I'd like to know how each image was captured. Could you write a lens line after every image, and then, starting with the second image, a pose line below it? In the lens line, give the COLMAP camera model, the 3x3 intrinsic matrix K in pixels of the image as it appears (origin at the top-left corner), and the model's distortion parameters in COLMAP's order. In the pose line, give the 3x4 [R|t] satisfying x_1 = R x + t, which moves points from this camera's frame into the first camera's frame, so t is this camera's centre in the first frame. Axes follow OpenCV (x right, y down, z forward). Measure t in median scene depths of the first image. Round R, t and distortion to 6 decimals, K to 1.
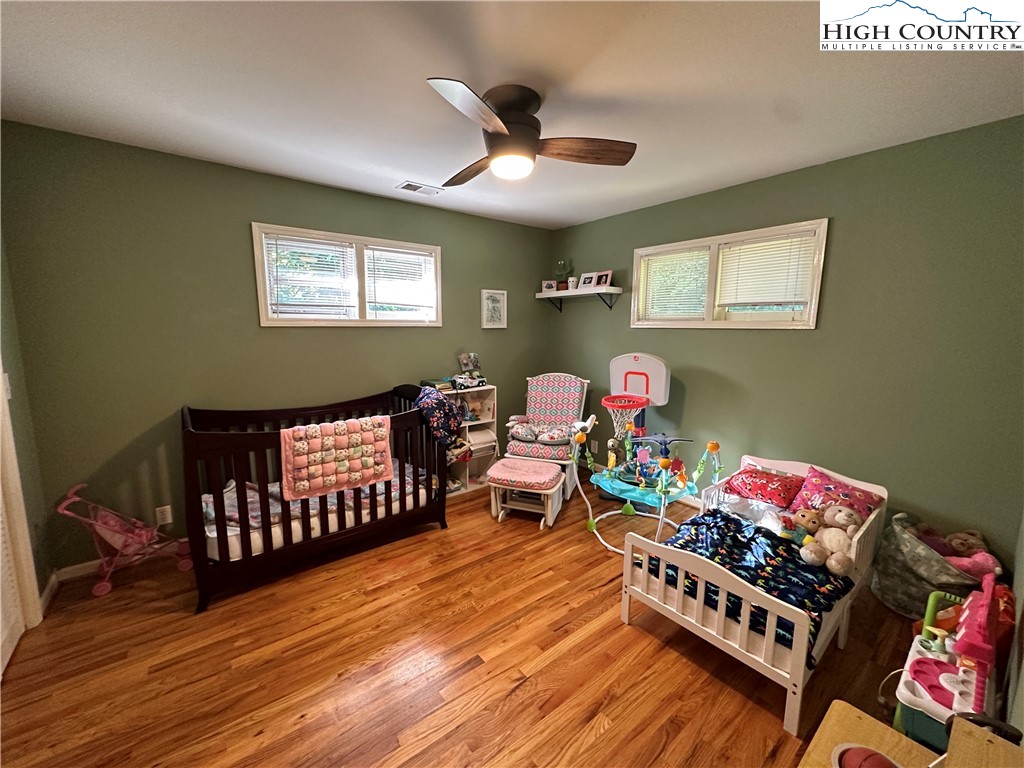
lens RADIAL K [[409.4, 0, 512.0], [0, 409.4, 384.0], [0, 0, 1]] dist [0.000300, -0.000039]
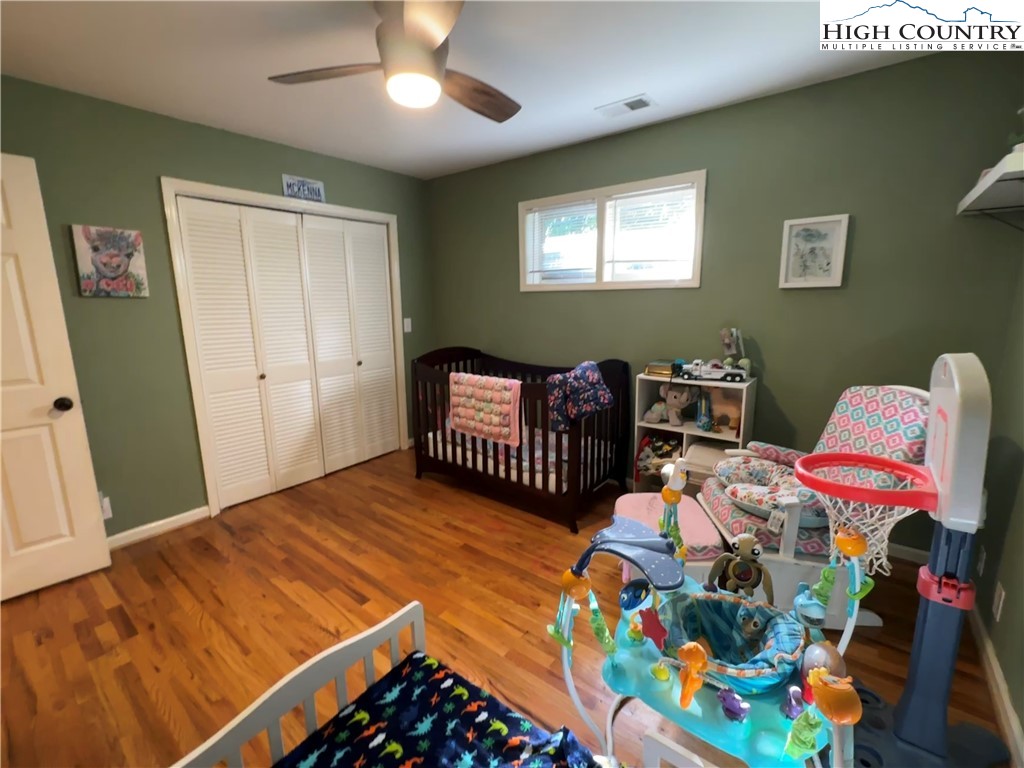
lens RADIAL K [[450.0, 0, 512.0], [0, 450.0, 384.0], [0, 0, 1]] dist [0.001057, -0.000051]
pose [[0.231988, 0.176127, -0.956640, 0.691860], [-0.123393, 0.980854, 0.150661, -0.073606], [0.964860, 0.083091, 0.249280, 0.689533]]
